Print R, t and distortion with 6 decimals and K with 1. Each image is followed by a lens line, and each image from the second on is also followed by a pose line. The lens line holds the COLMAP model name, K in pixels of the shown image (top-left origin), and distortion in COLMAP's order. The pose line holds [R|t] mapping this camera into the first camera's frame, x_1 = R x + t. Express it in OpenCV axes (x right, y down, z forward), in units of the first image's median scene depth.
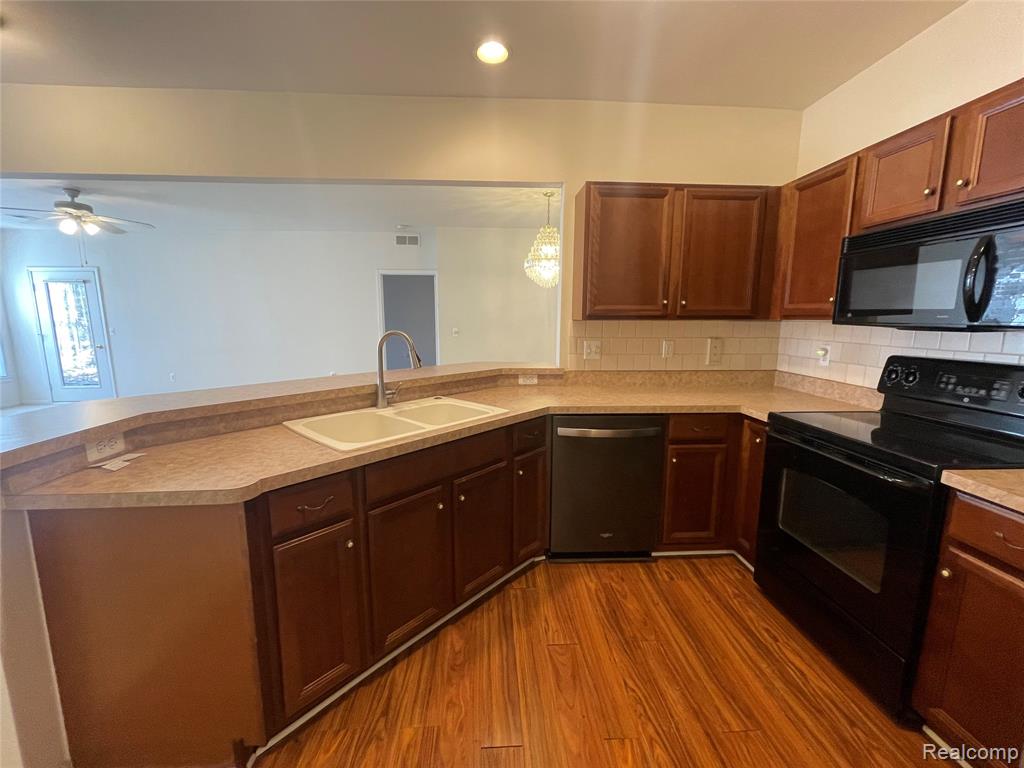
lens RADIAL K [[420.5, 0, 508.8], [0, 420.5, 377.6], [0, 0, 1]] dist [-0.001569, 0.000149]
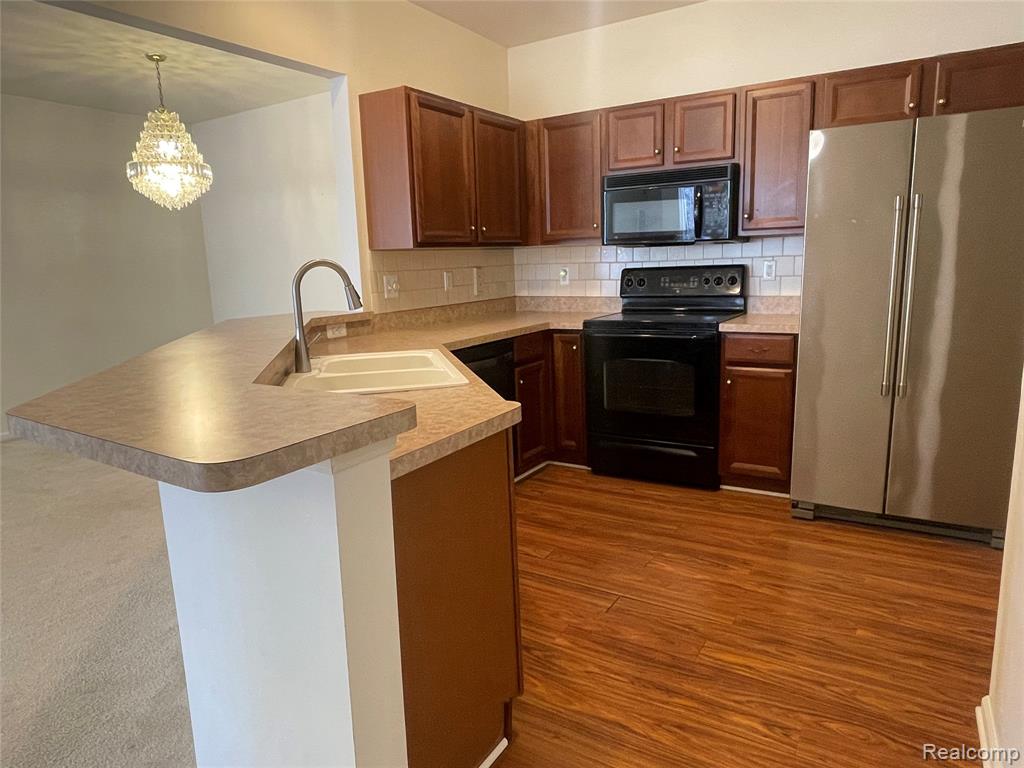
lens RADIAL K [[666.8, 0, 512.0], [0, 666.8, 384.0], [0, 0, 1]] dist [-0.001496, -0.001649]
pose [[0.569031, -0.175066, 0.803464, -0.897670], [0.155464, 0.982358, 0.103942, 0.027504], [-0.807486, 0.065764, 0.586209, 0.062237]]
